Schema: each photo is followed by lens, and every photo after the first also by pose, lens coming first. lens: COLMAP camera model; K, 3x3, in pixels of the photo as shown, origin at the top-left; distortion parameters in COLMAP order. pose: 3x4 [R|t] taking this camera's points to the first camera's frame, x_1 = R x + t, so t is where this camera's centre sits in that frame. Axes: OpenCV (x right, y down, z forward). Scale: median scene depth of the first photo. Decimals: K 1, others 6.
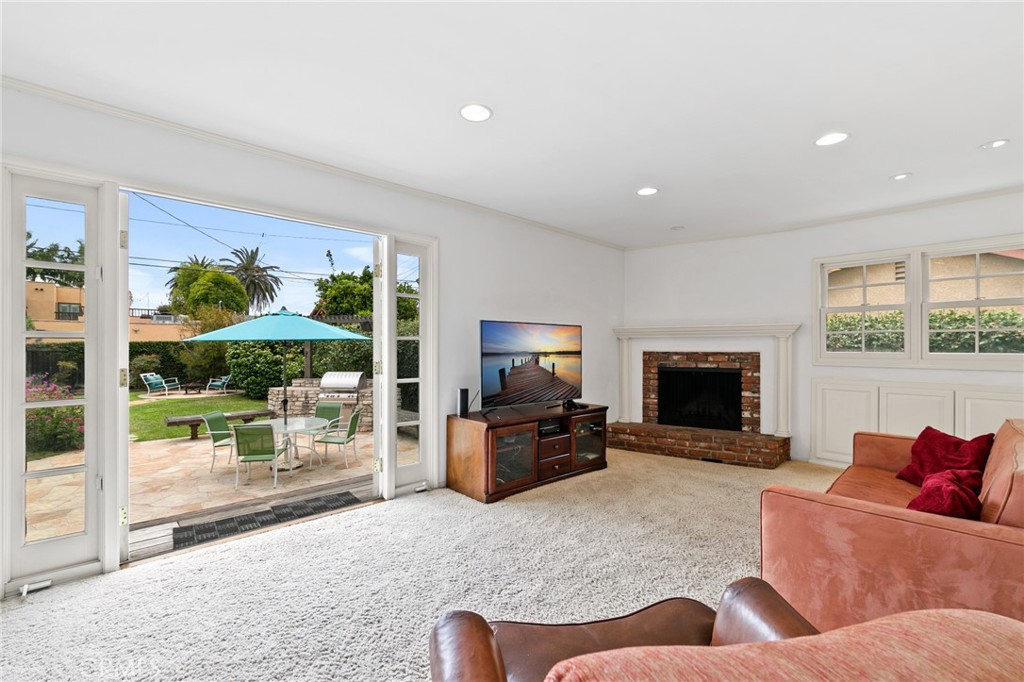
lens RADIAL K [[437.0, 0, 514.5], [0, 437.0, 345.7], [0, 0, 1]] dist [0.005130, -0.000871]
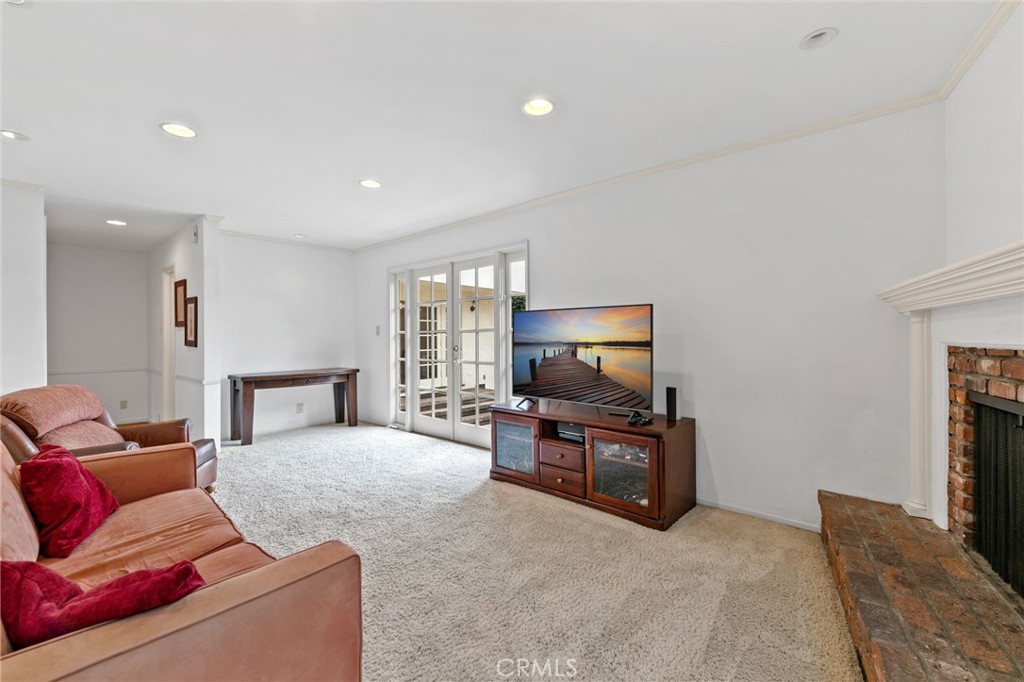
lens RADIAL K [[437.0, 0, 514.0], [0, 437.0, 340.1], [0, 0, 1]] dist [0.005130, -0.000871]
pose [[0.088095, 0.000757, -0.996112, 0.879043], [0.007260, 0.999973, 0.001402, 0.008335], [0.996086, -0.007355, 0.088087, 0.811678]]
